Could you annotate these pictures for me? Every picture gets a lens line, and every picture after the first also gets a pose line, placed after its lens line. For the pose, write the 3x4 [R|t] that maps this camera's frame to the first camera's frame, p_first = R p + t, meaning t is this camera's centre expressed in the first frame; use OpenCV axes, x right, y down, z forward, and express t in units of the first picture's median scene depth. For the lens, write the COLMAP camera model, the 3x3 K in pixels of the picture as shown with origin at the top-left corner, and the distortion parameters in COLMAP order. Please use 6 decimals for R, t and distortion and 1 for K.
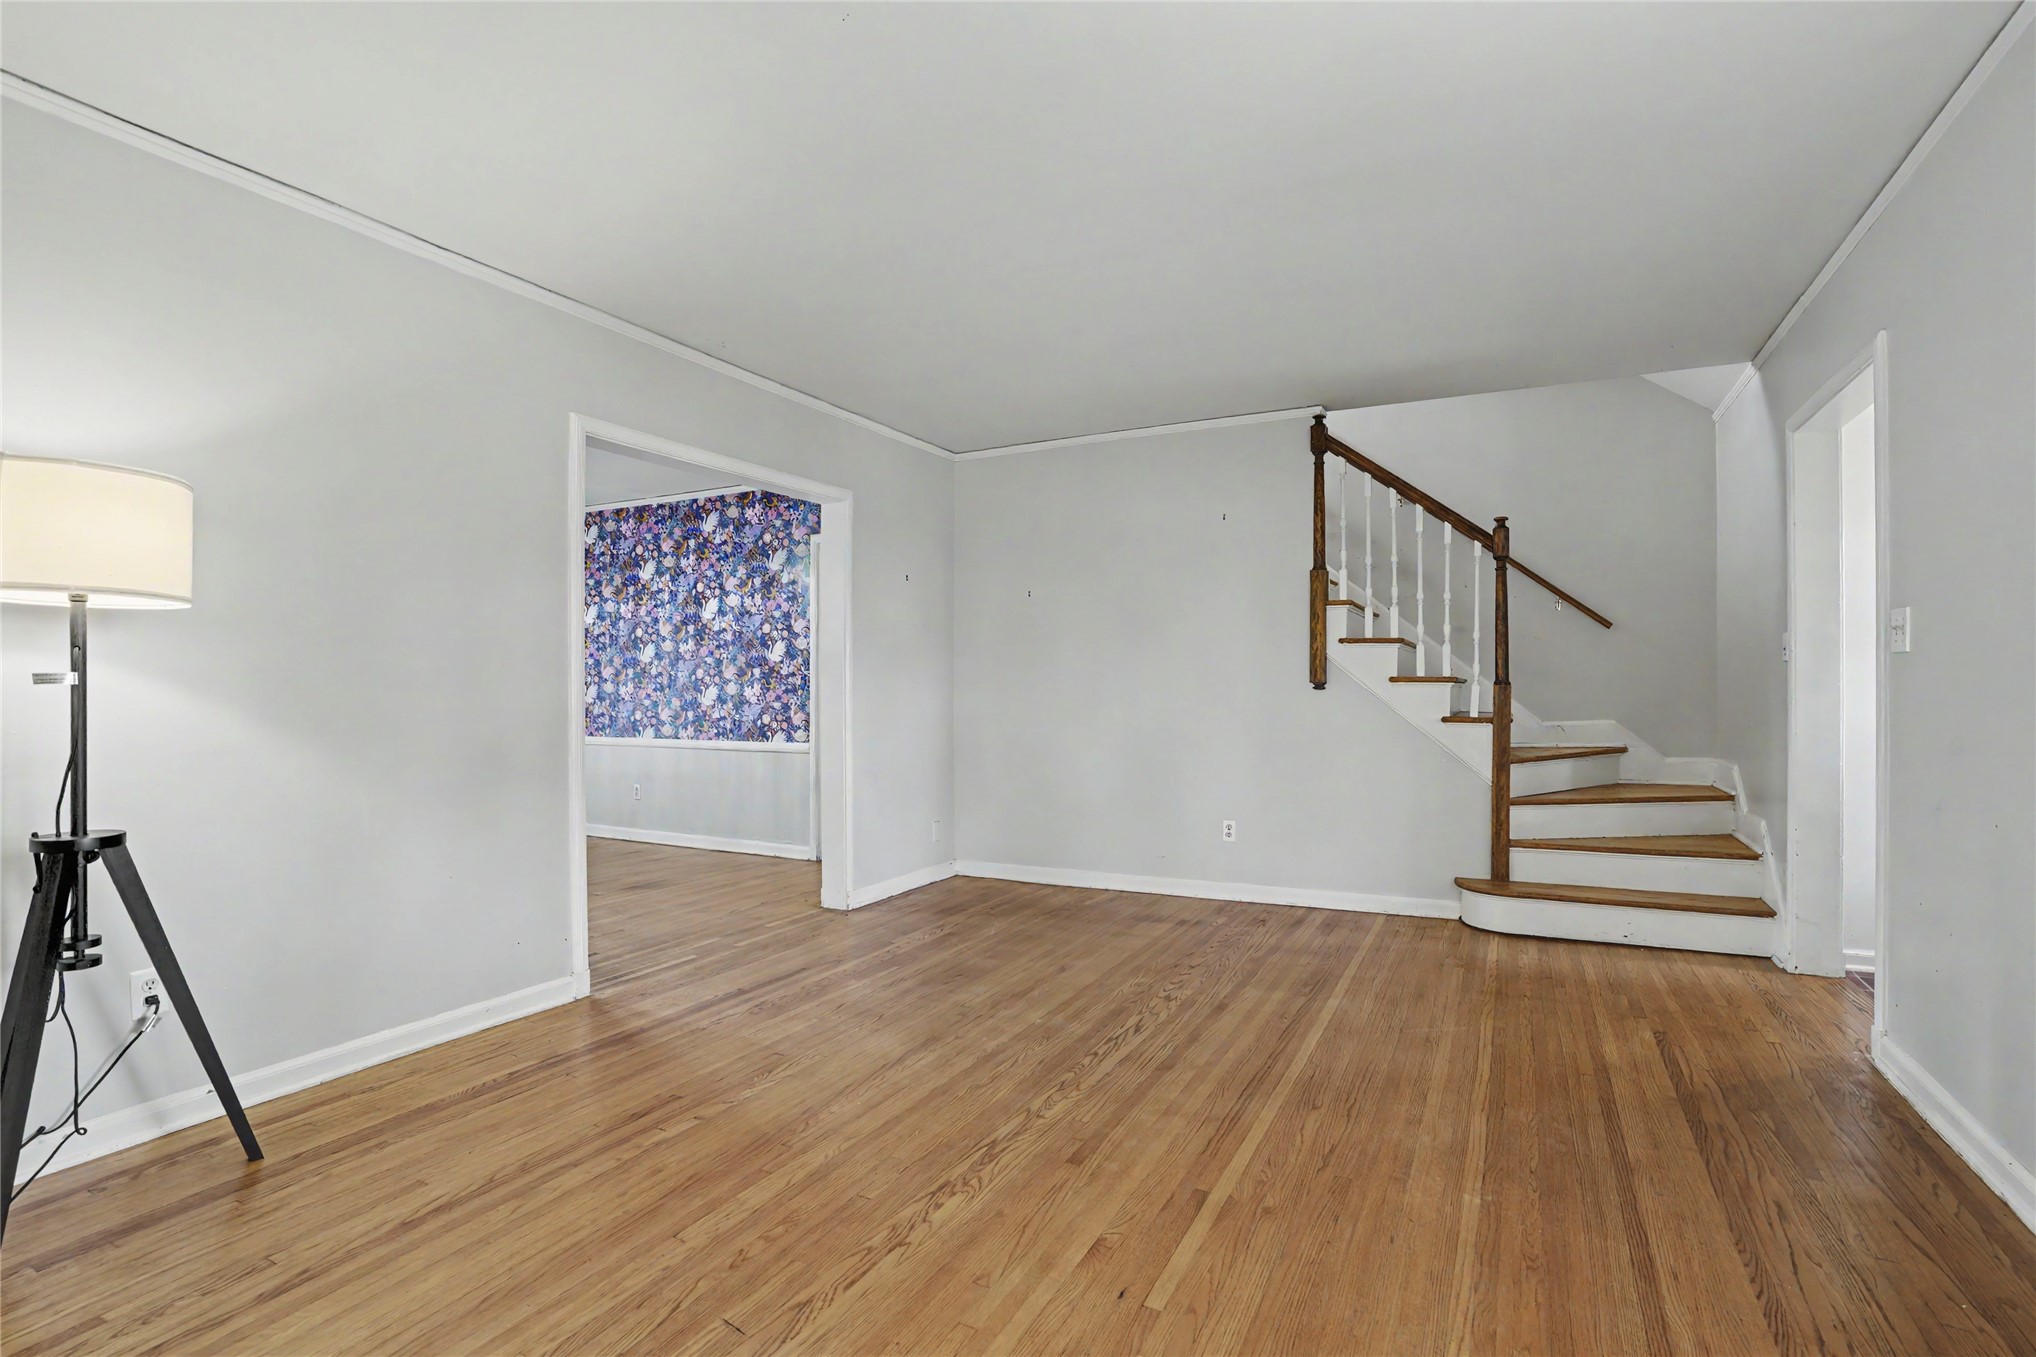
lens RADIAL K [[960.3, 0, 1017.4], [0, 960.3, 680.6], [0, 0, 1]] dist [-0.046239, 0.015154]
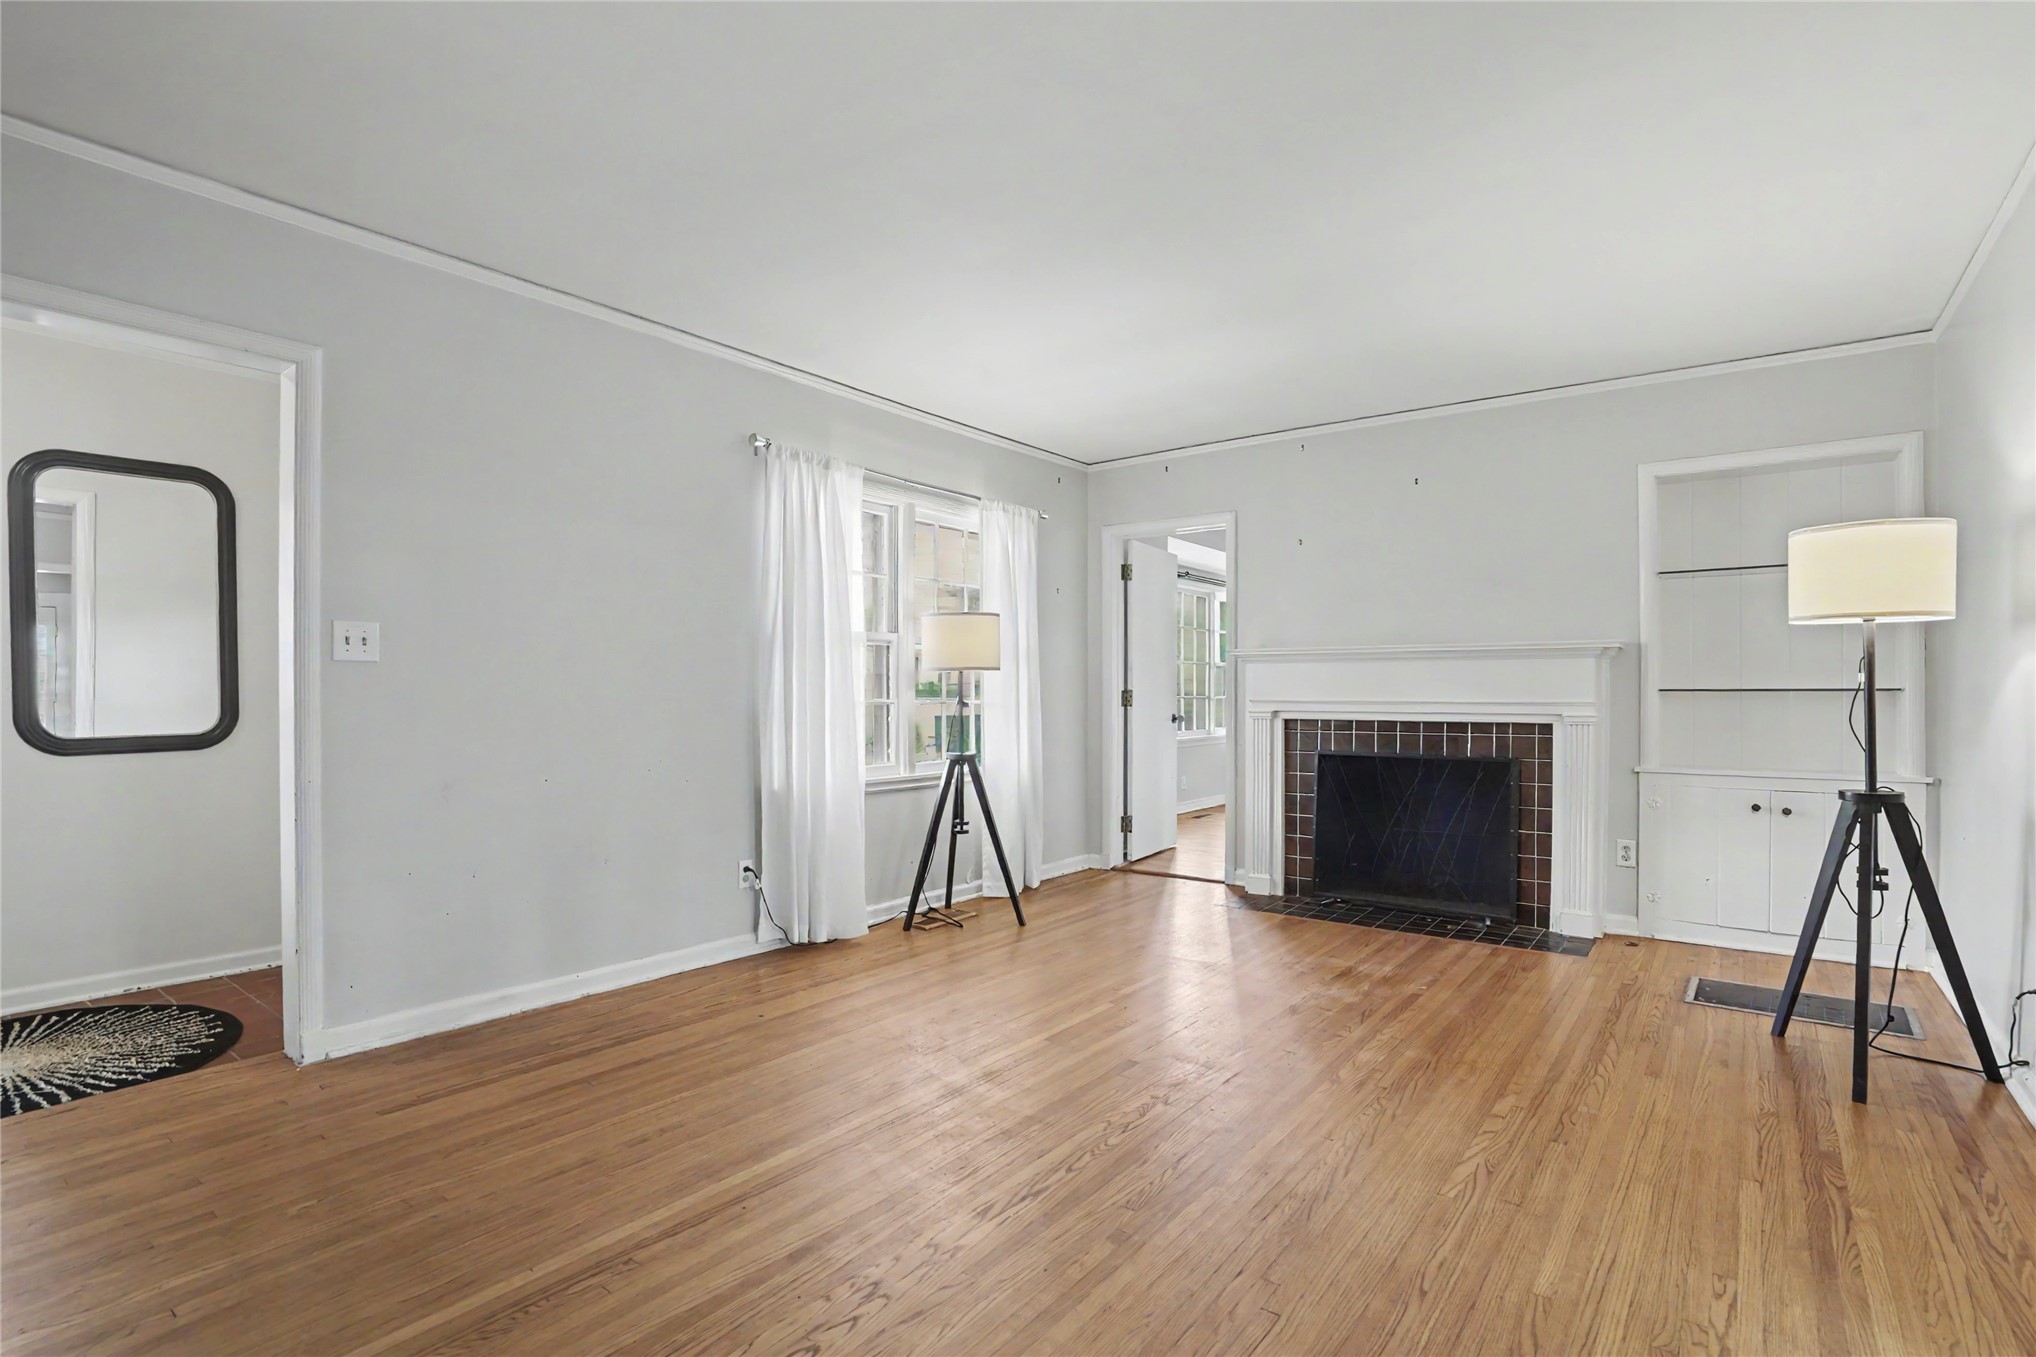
lens RADIAL K [[960.3, 0, 1021.9], [0, 960.3, 686.2], [0, 0, 1]] dist [-0.046239, 0.015154]
pose [[-0.984741, 0.007044, 0.173882, -0.012505], [0.006494, 0.999972, -0.003730, 0.005826], [-0.173903, -0.002544, -0.984759, 1.429009]]
